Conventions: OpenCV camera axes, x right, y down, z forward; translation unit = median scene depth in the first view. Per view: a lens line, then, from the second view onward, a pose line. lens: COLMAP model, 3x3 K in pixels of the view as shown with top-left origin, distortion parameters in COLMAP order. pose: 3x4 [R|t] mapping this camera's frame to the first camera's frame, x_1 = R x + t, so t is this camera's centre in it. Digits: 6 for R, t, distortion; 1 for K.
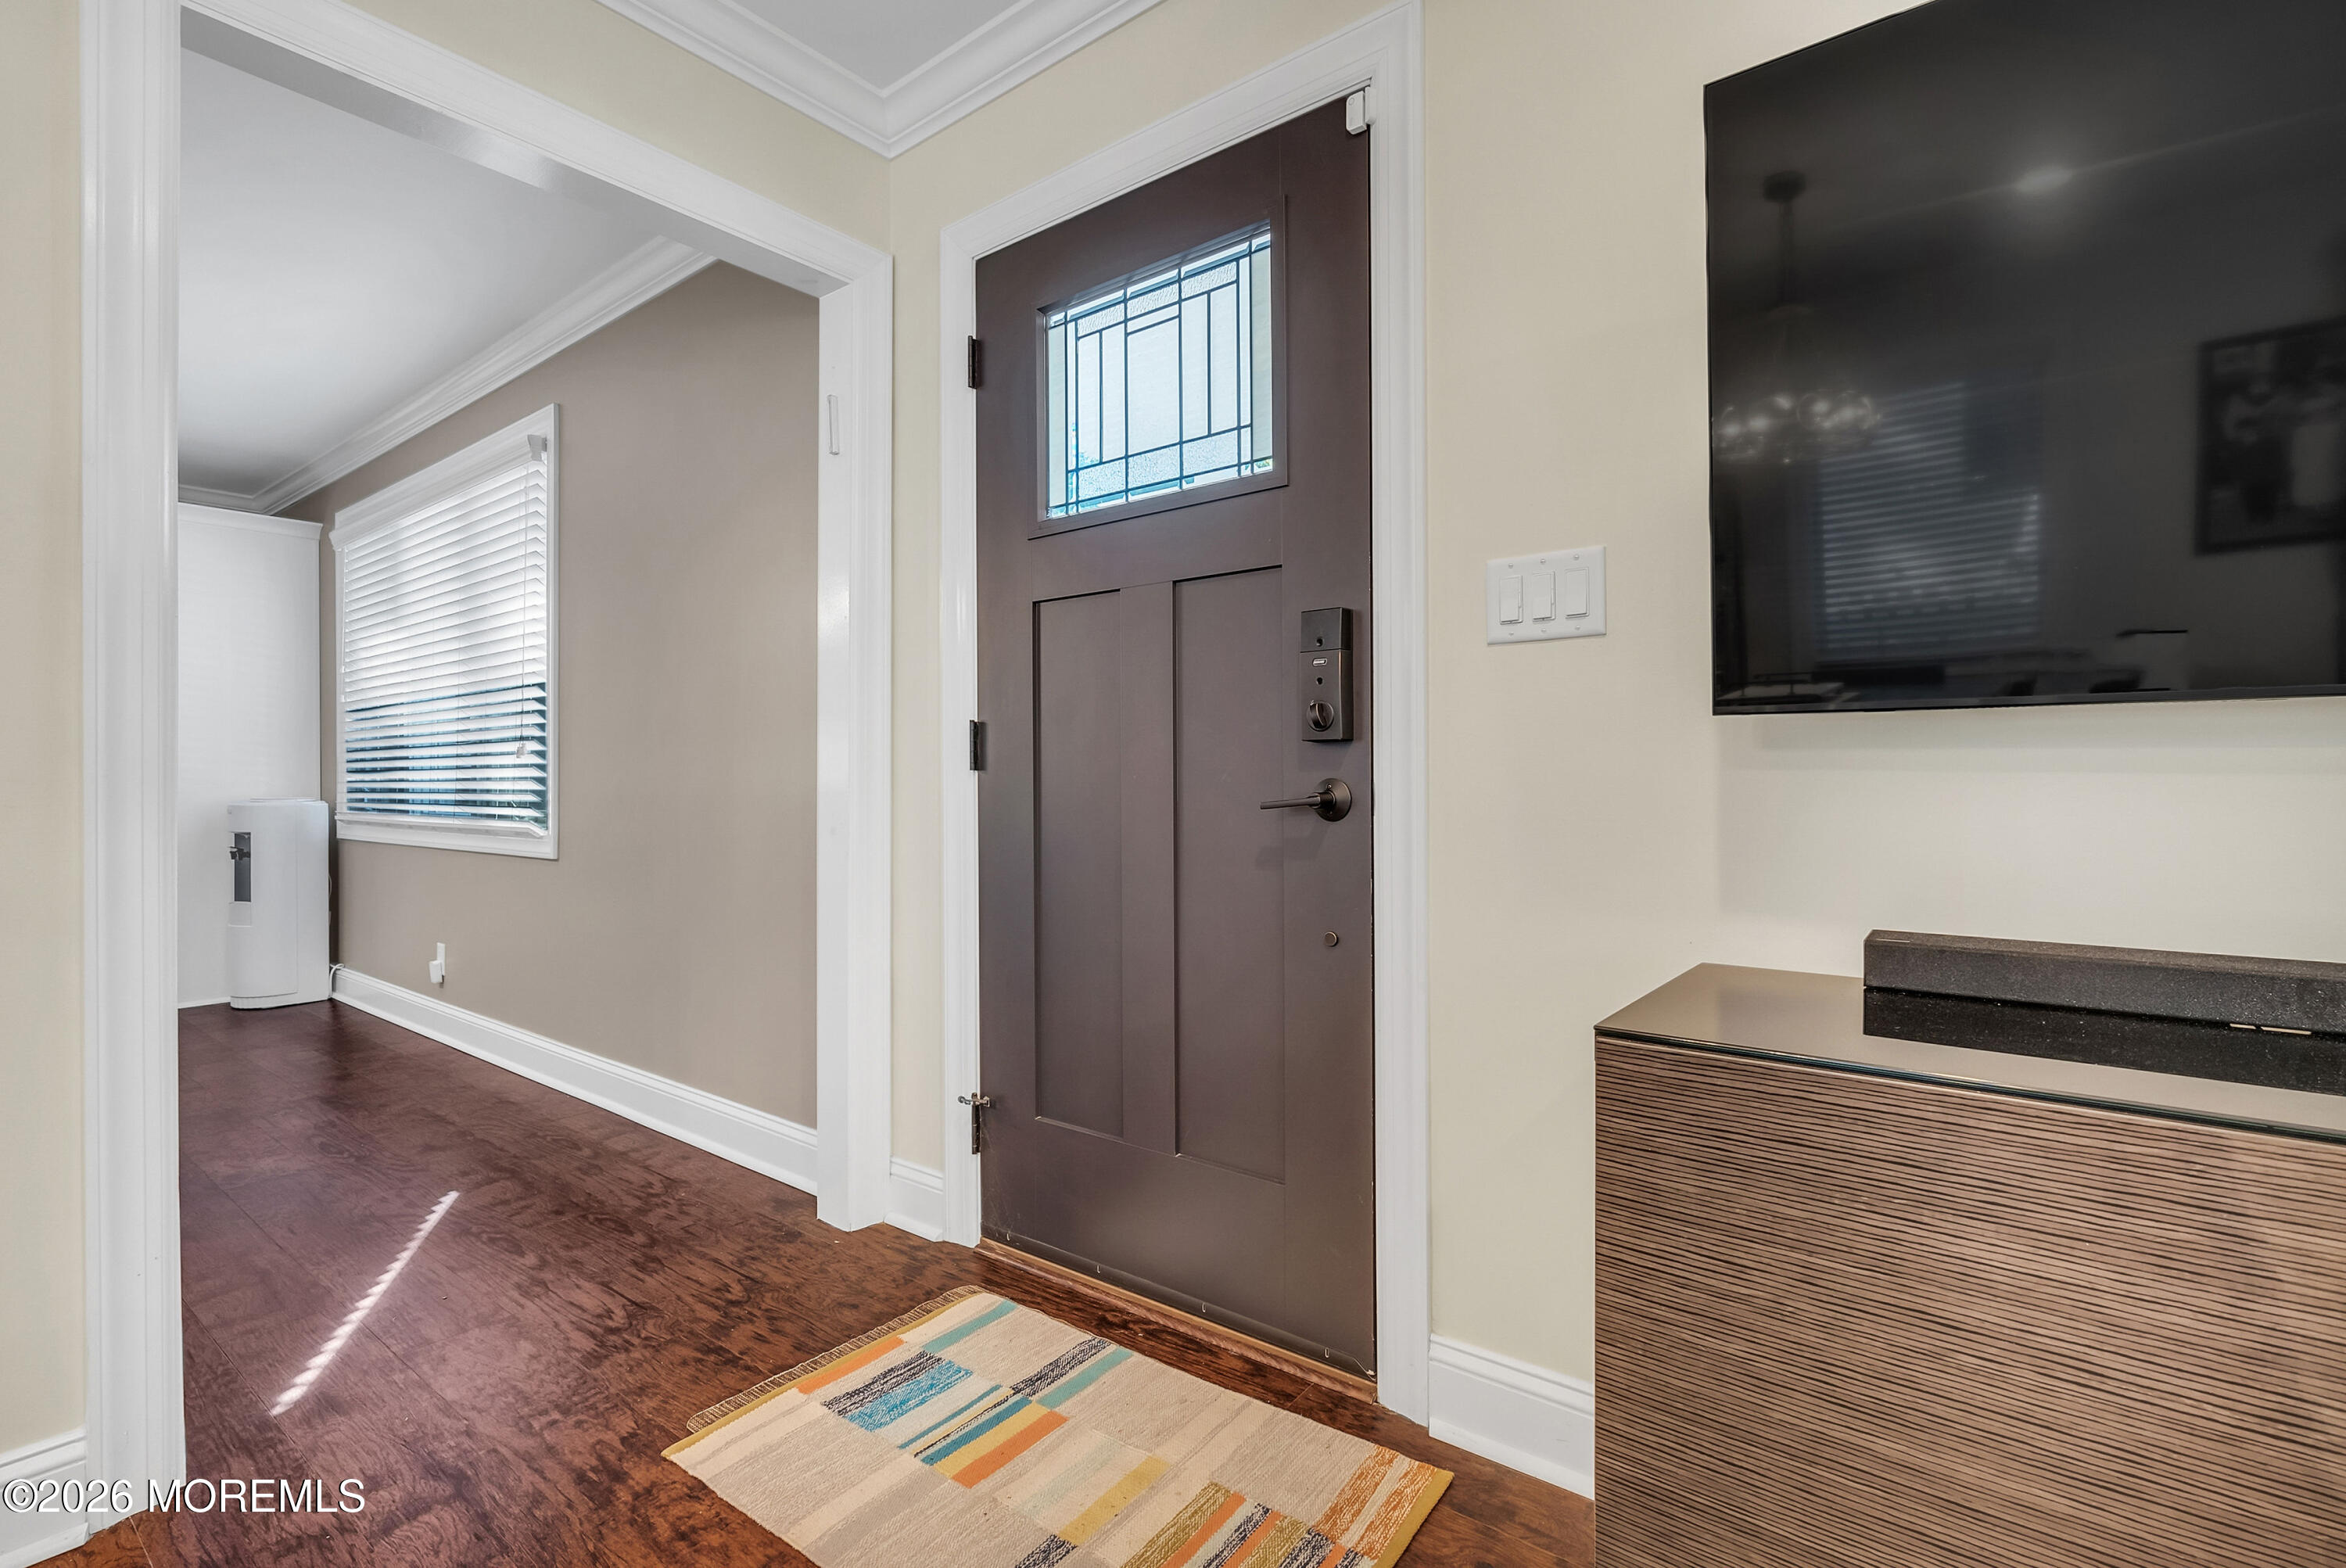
lens RADIAL K [[1070.1, 0, 1173.0], [0, 1070.1, 784.0], [0, 0, 1]] dist [-0.001930, 0.001206]
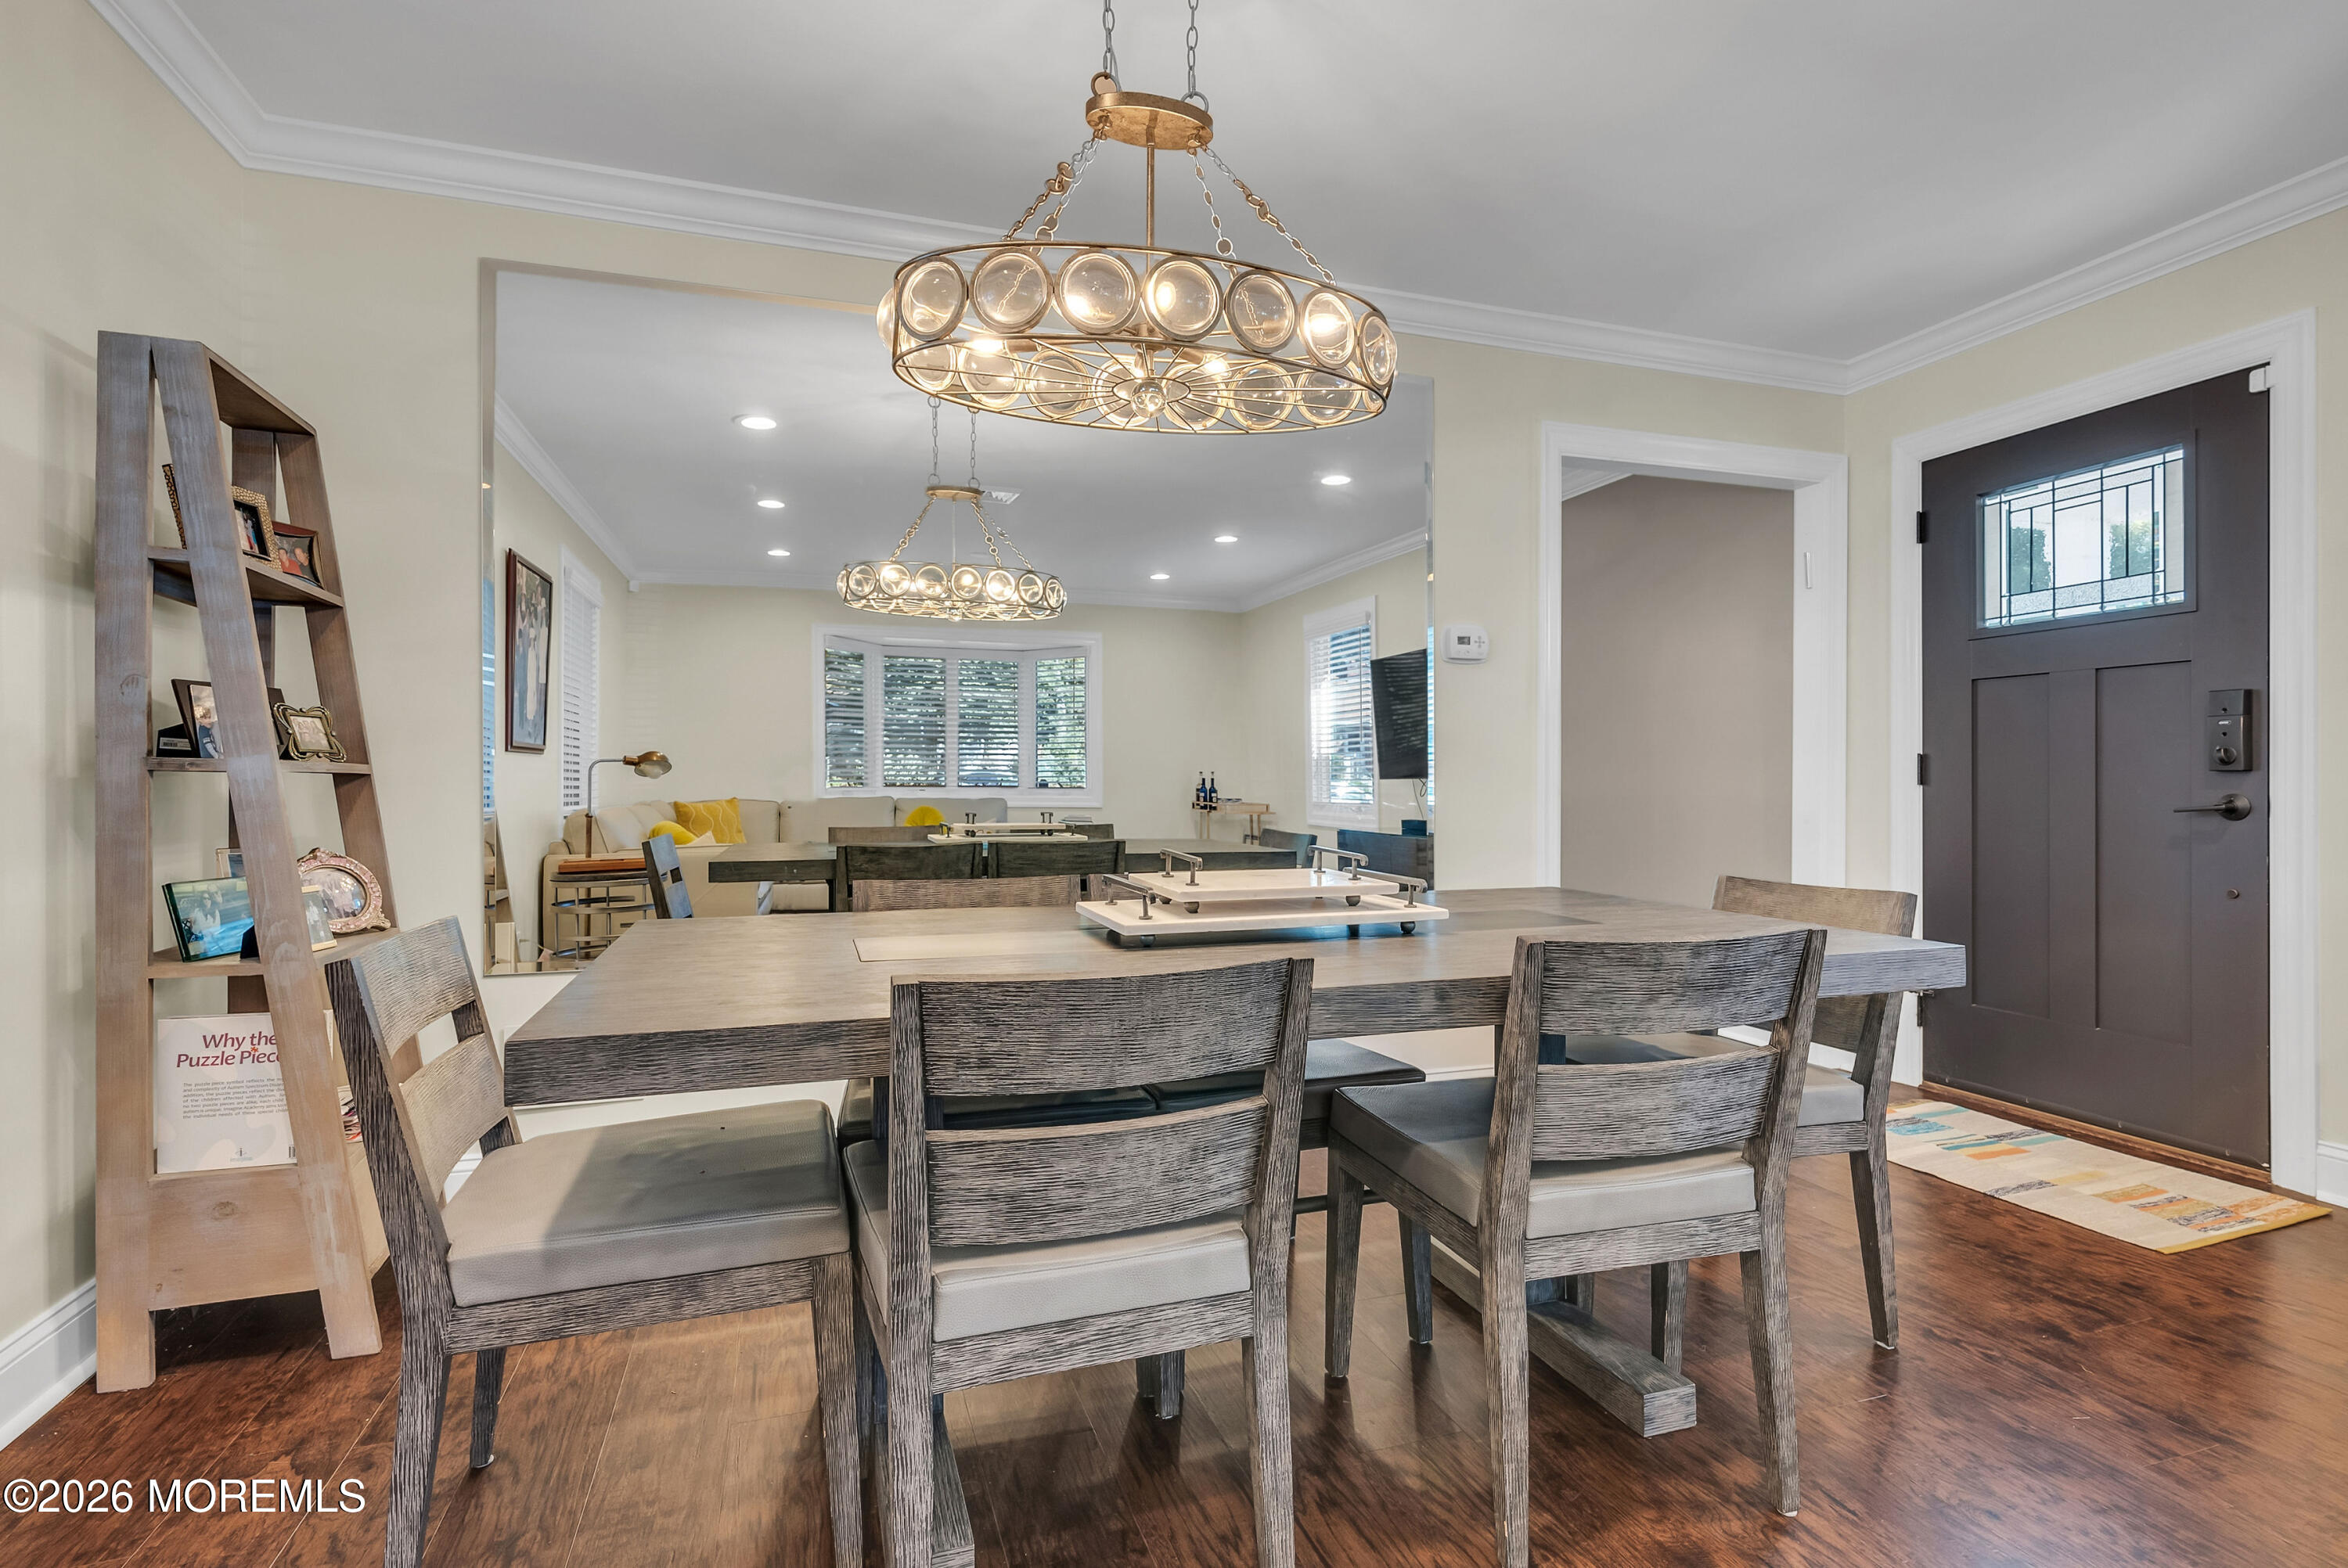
lens RADIAL K [[1088.1, 0, 1180.5], [0, 1088.1, 783.1], [0, 0, 1]] dist [-0.000437, 0.001094]
pose [[0.824515, 0.003570, -0.565829, -0.213322], [-0.002685, 0.999994, 0.002395, -0.019539], [0.565834, -0.000456, 0.824519, -1.148922]]
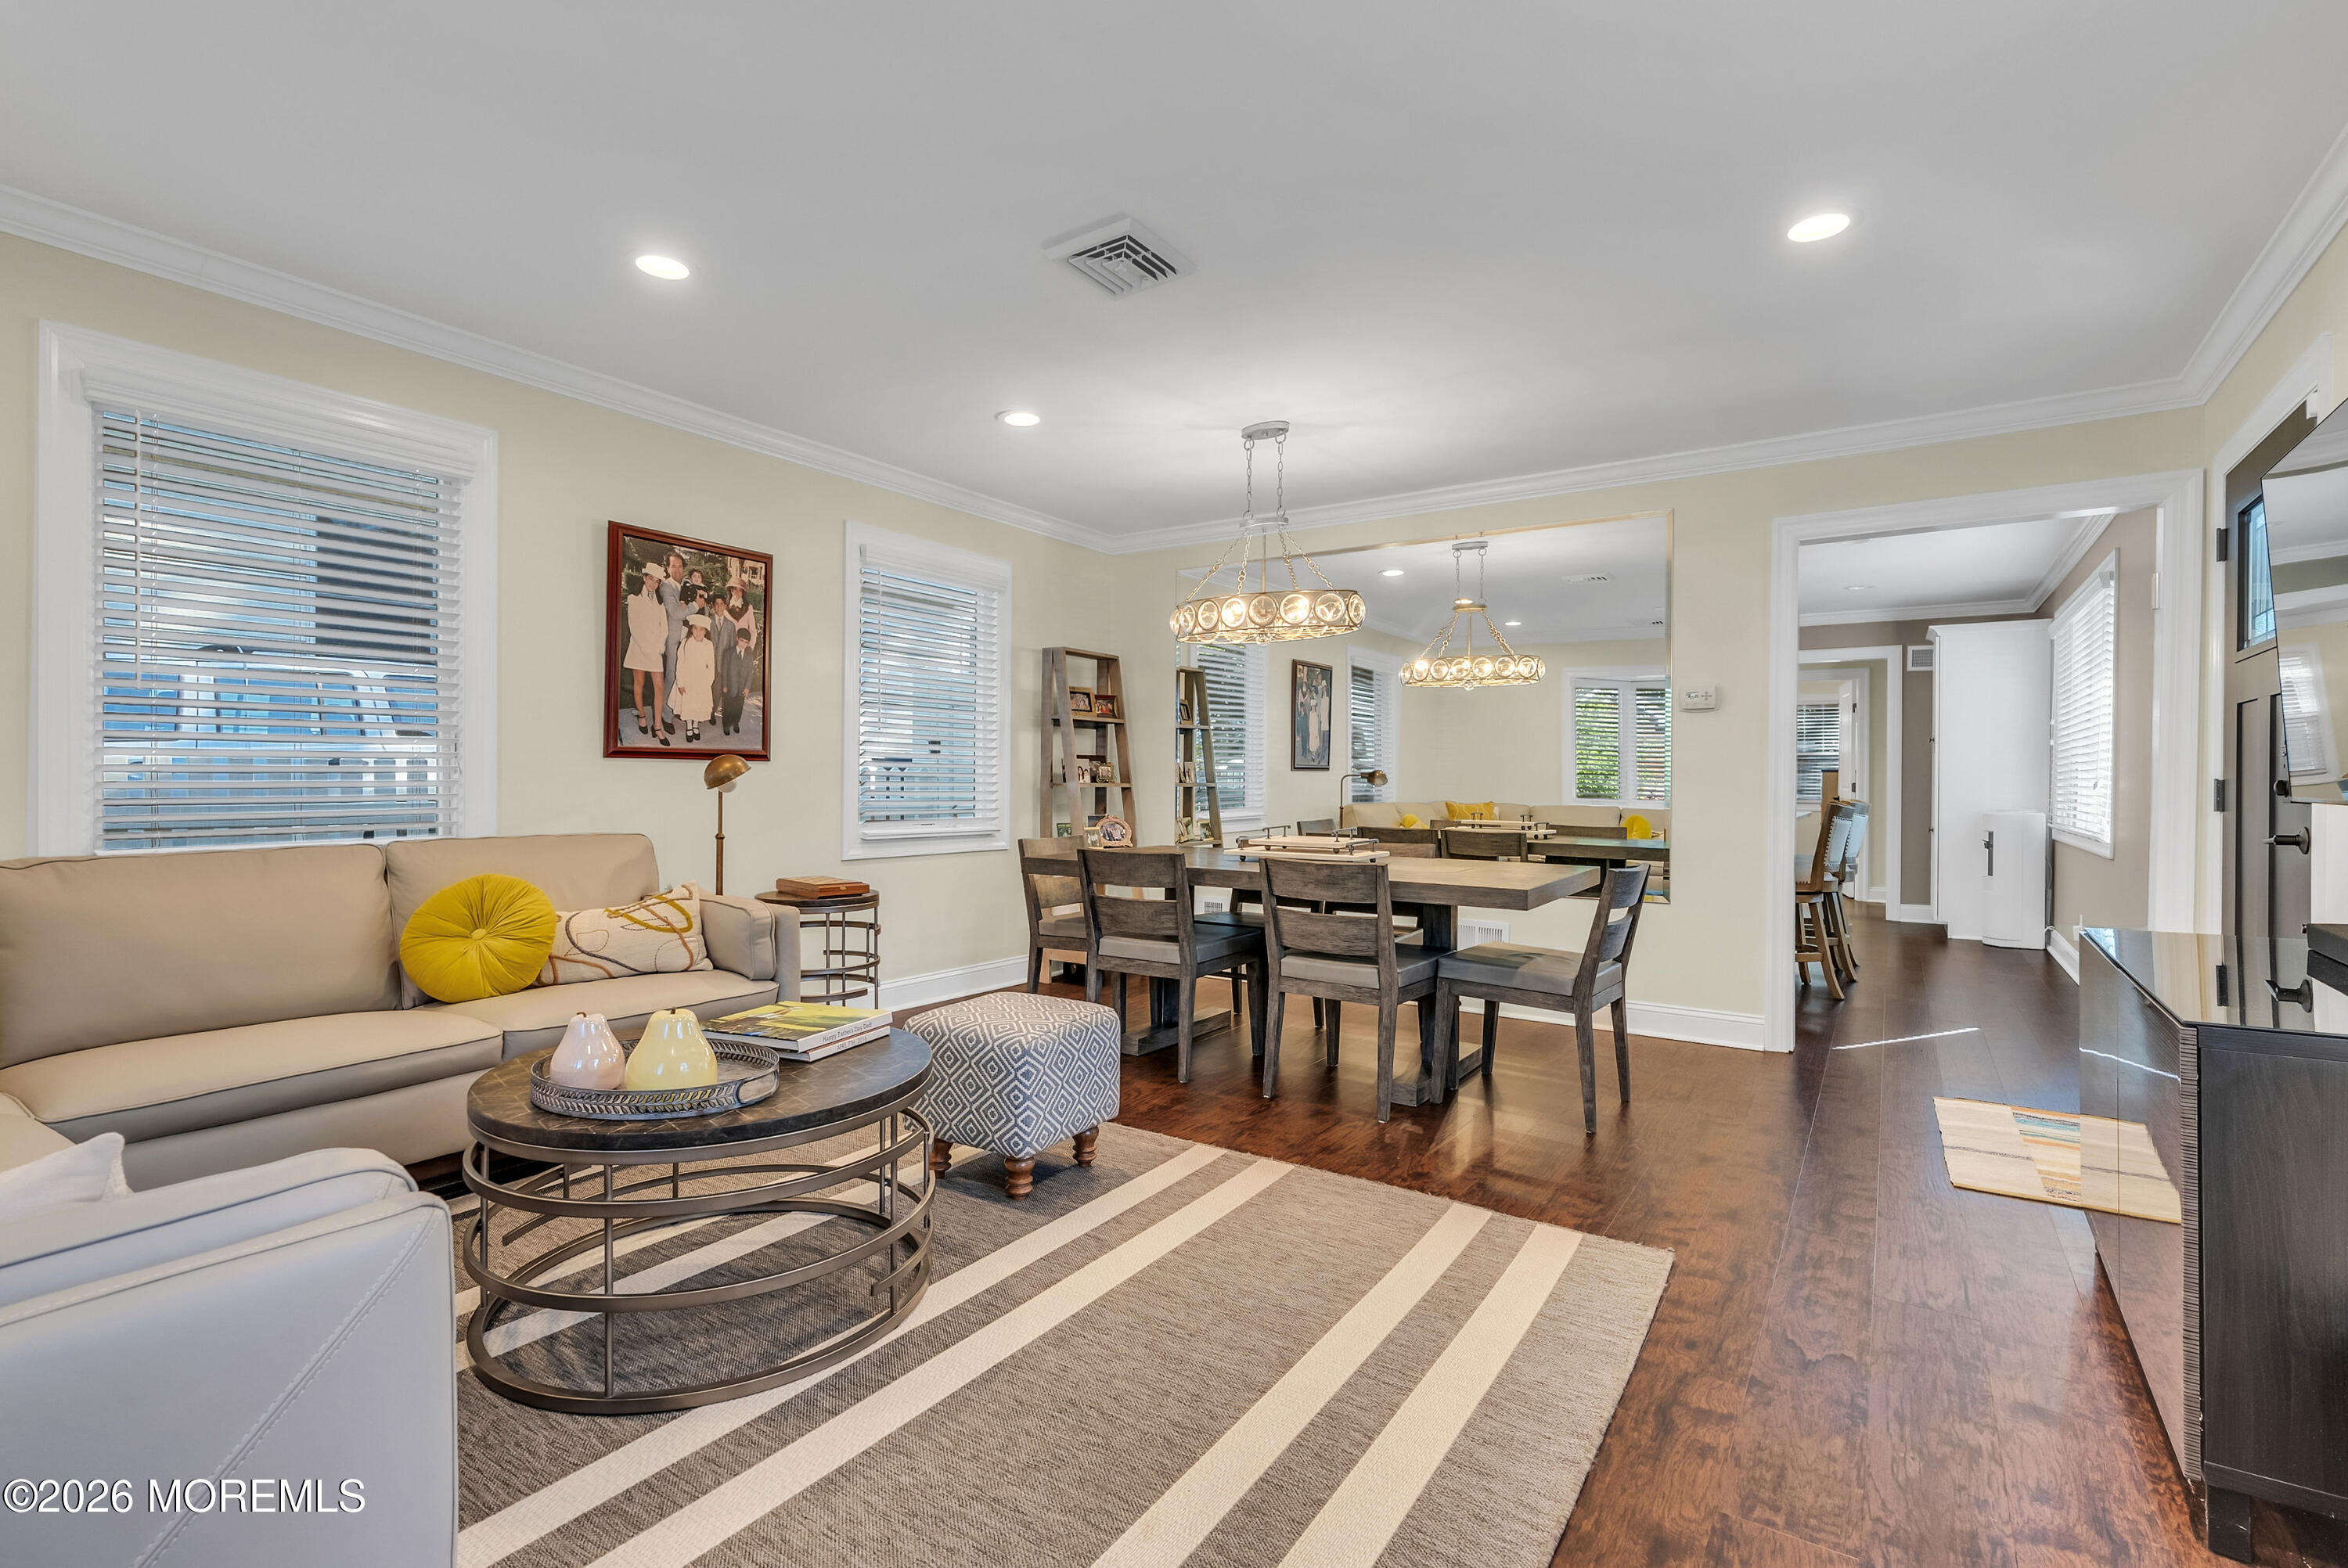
lens RADIAL K [[1070.8, 0, 1174.0], [0, 1070.8, 784.0], [0, 0, 1]] dist [-0.001930, 0.001206]
pose [[0.069865, 0.008553, -0.997520, 1.493686], [-0.009409, 0.999924, 0.007915, -0.061907], [0.997512, 0.008832, 0.069940, -0.719590]]
